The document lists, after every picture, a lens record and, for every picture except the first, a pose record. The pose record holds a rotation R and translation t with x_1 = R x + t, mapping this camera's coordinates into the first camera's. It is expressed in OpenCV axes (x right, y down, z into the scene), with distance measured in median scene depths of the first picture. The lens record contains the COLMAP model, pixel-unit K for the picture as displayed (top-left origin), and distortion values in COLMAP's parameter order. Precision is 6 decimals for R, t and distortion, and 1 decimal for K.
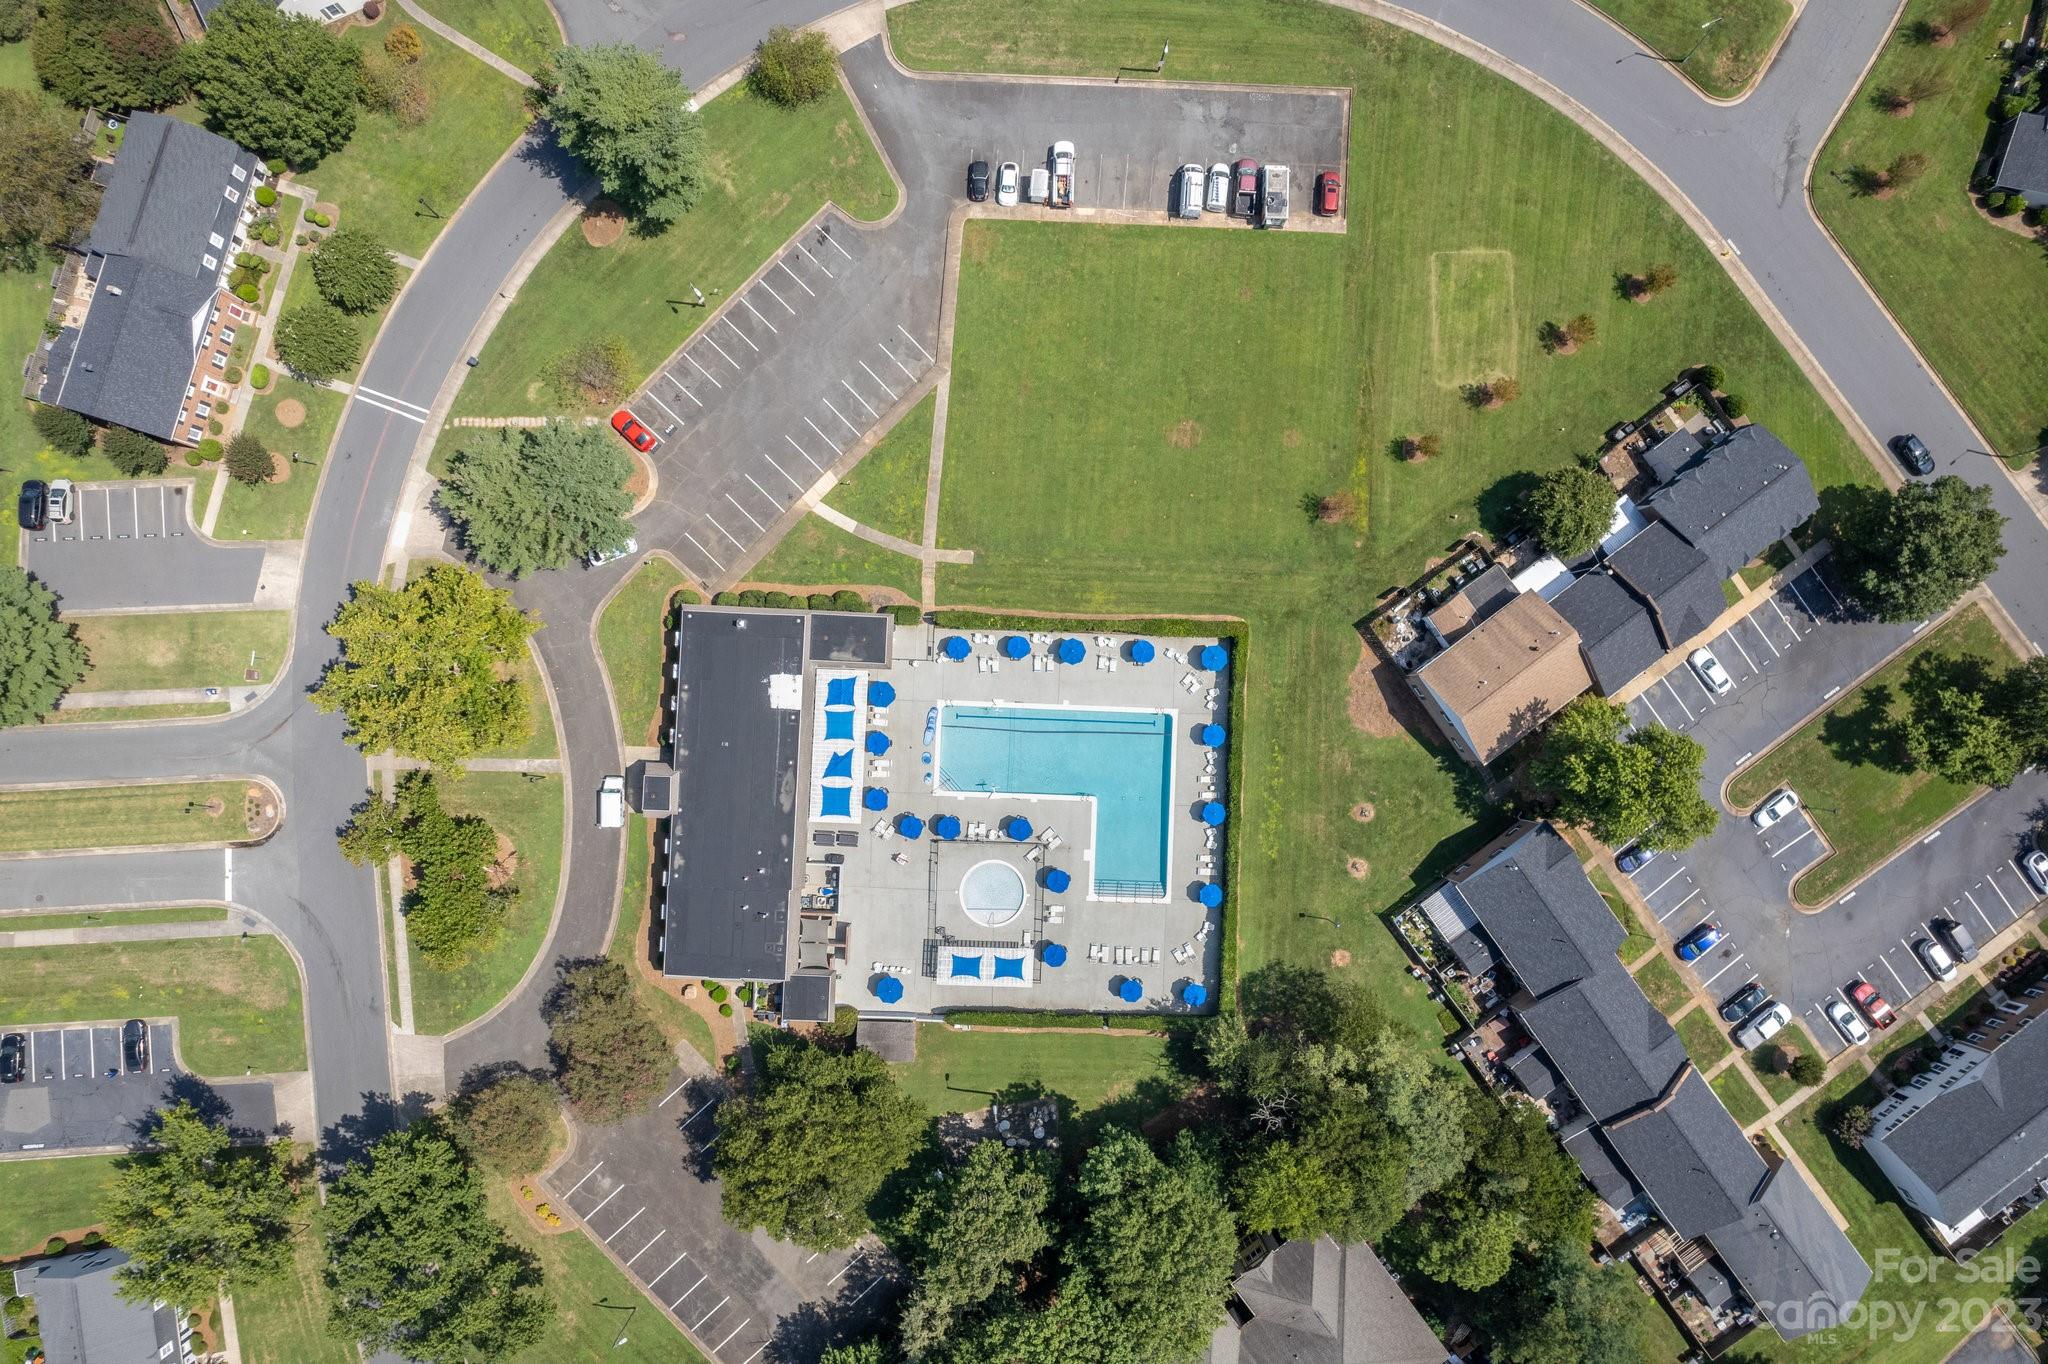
lens RADIAL K [[1317.6, 0, 1024.0], [0, 1317.6, 682.0], [0, 0, 1]] dist [0.000025, -0.000699]
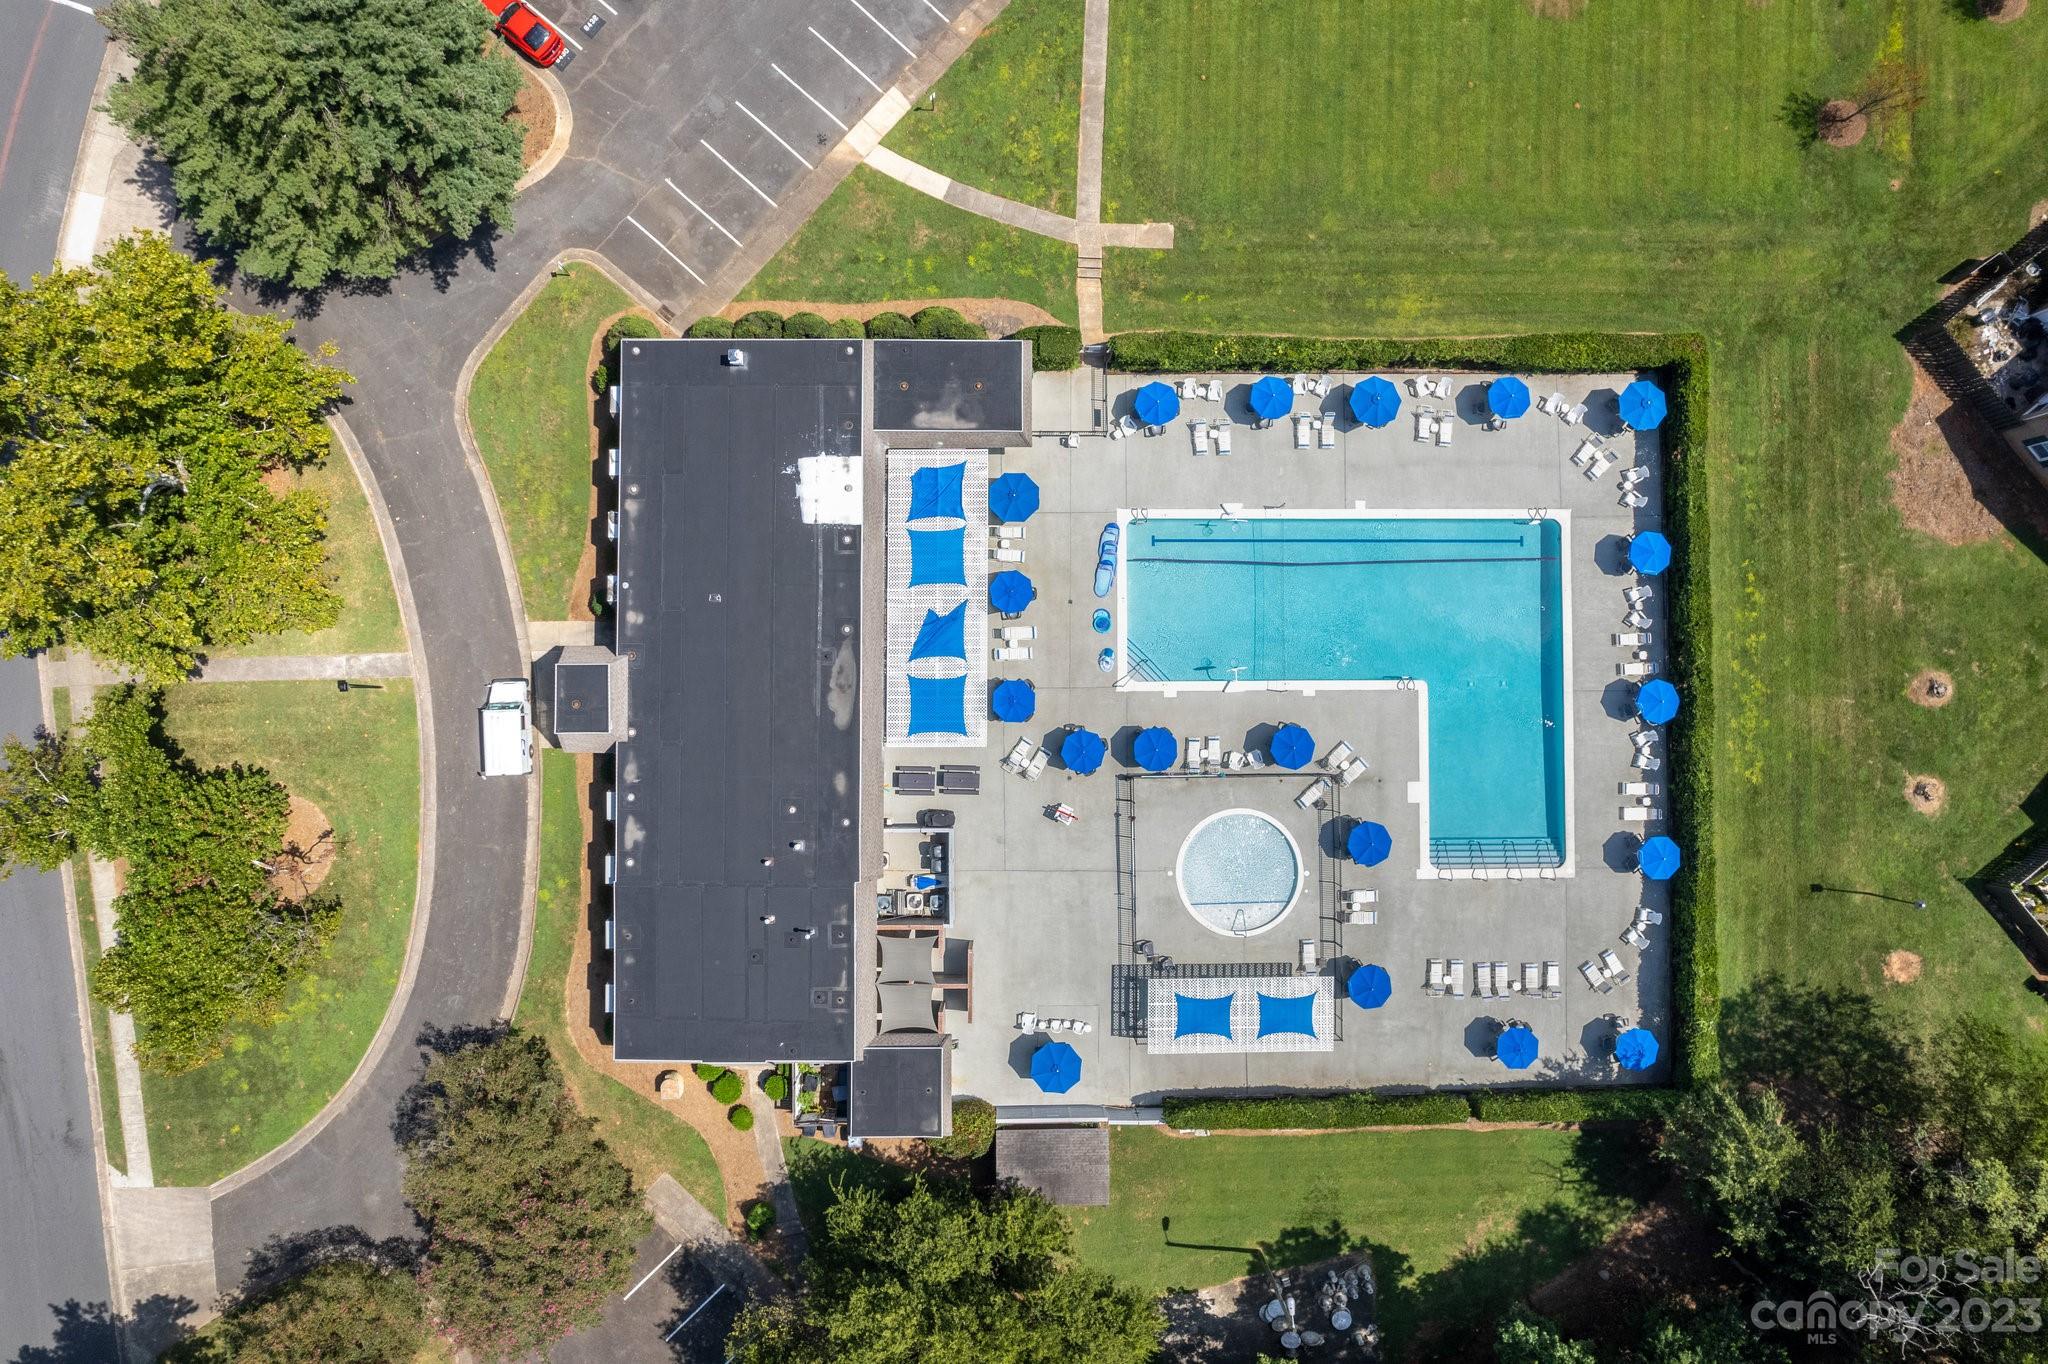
lens RADIAL K [[1269.0, 0, 1024.0], [0, 1269.0, 682.0], [0, 0, 1]] dist [-0.039333, 0.054682]
pose [[0.999073, -0.042992, -0.002362, -0.104773], [0.042990, 0.999075, -0.001103, 0.081496], [0.002408, 0.001001, 0.999997, 0.495203]]
